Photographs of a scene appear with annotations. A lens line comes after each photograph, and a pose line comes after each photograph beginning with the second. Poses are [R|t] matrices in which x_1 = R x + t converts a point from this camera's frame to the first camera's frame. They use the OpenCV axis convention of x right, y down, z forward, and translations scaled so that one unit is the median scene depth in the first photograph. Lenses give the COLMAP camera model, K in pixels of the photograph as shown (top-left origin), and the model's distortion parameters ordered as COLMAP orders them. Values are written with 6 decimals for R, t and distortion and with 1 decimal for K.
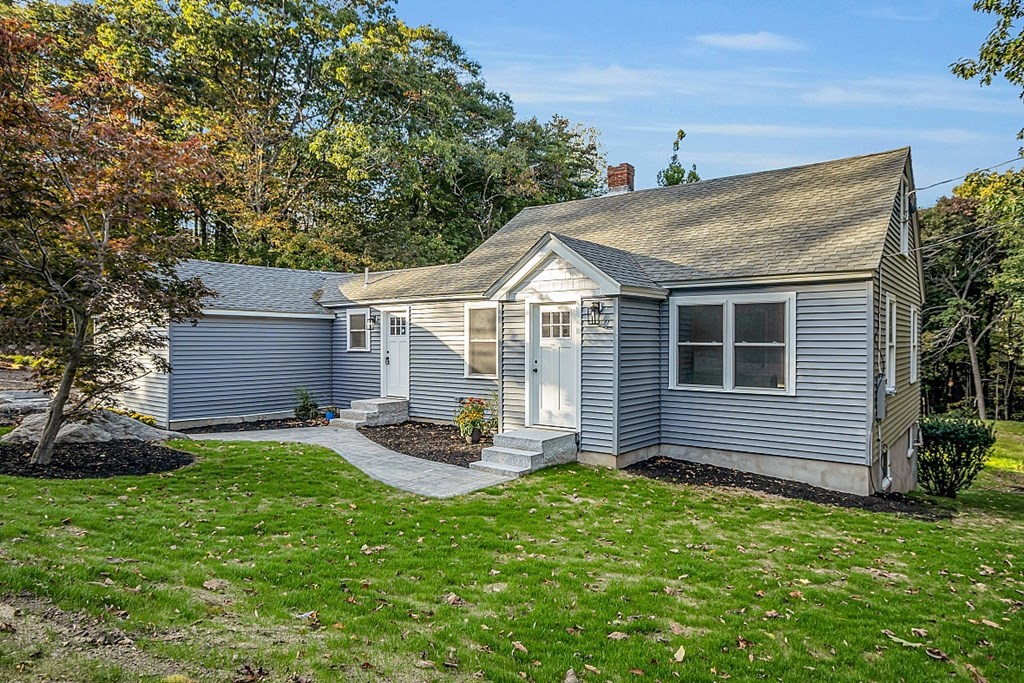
lens RADIAL K [[606.7, 0, 512.0], [0, 606.7, 341.5], [0, 0, 1]] dist [-0.003057, 0.000158]
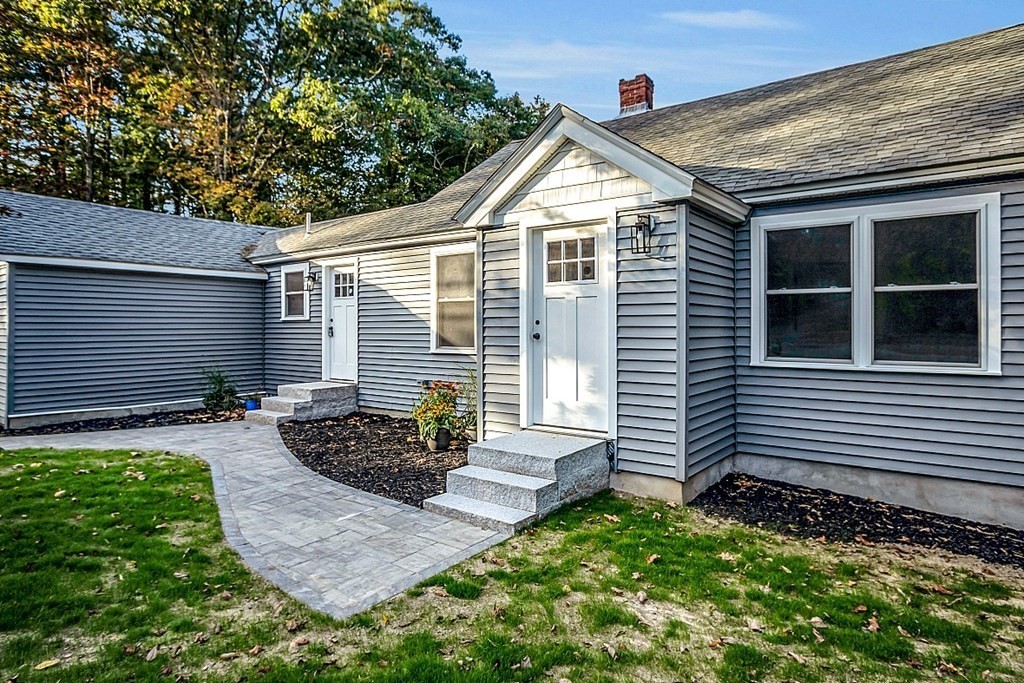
lens RADIAL K [[586.7, 0, 508.8], [0, 586.7, 321.6], [0, 0, 1]] dist [0.003707, 0.000461]
pose [[0.999669, -0.002441, 0.025604, -0.005004], [0.002577, 0.999983, -0.005261, 0.034788], [-0.025590, 0.005325, 0.999658, 0.393669]]
